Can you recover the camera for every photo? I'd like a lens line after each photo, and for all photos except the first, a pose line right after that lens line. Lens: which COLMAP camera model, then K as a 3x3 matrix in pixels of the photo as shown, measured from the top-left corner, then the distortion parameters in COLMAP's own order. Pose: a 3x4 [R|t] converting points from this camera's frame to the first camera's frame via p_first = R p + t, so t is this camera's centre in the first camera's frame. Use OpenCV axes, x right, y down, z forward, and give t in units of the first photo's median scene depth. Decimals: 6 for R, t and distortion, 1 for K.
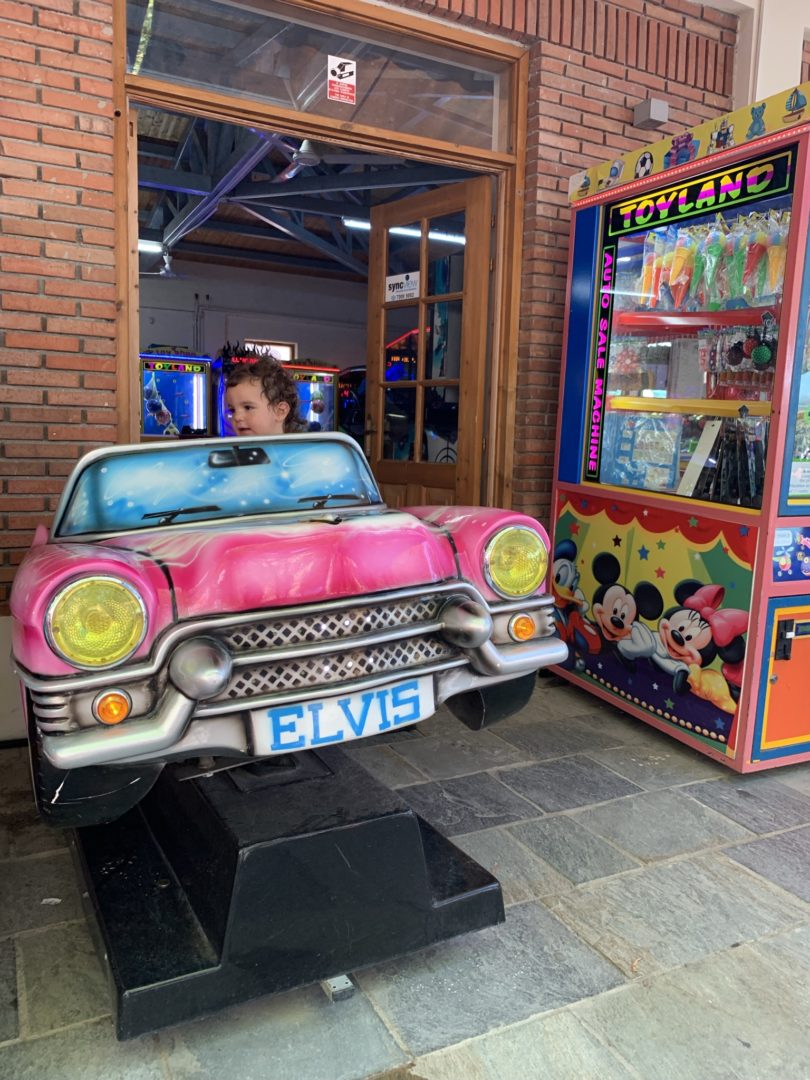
lens RADIAL K [[812.2, 0, 410.6], [0, 812.2, 540.0], [0, 0, 1]] dist [-0.015601, 0.007958]
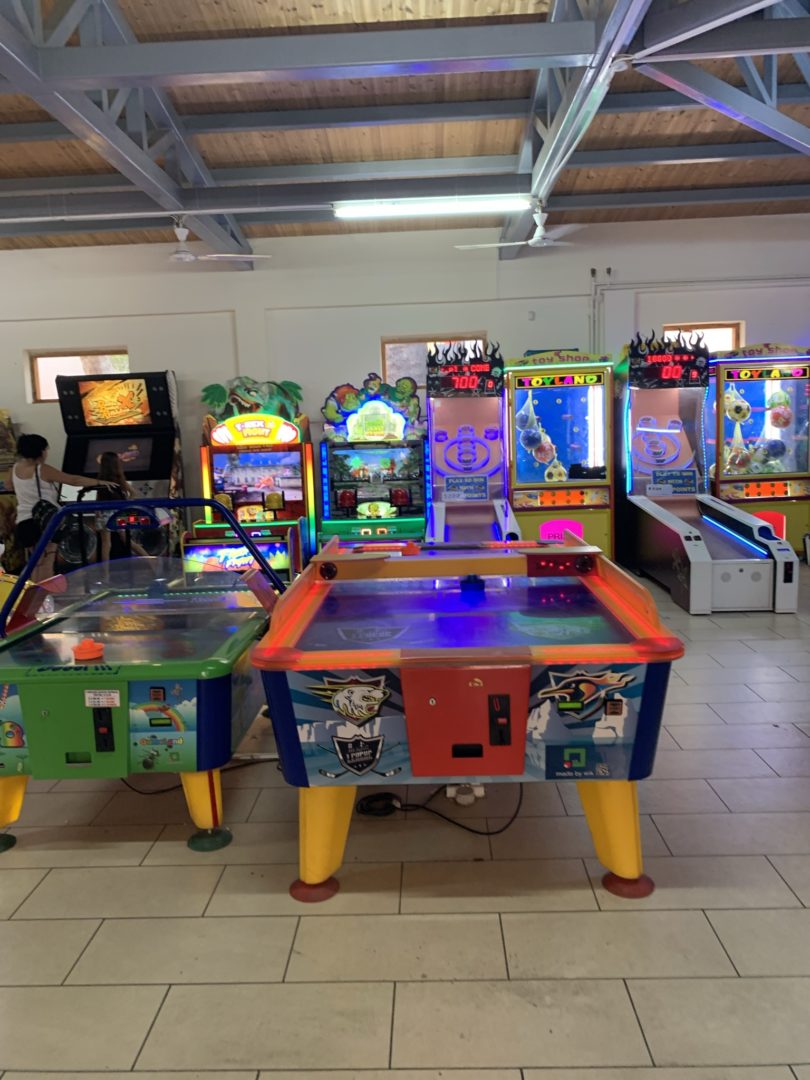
lens RADIAL K [[812.2, 0, 405.2], [0, 812.2, 545.5], [0, 0, 1]] dist [-0.015601, 0.007958]
pose [[0.873492, 0.005522, -0.486806, -0.068214], [0.007586, 0.999660, 0.024952, -0.089723], [0.486779, -0.025489, 0.873153, 0.326329]]
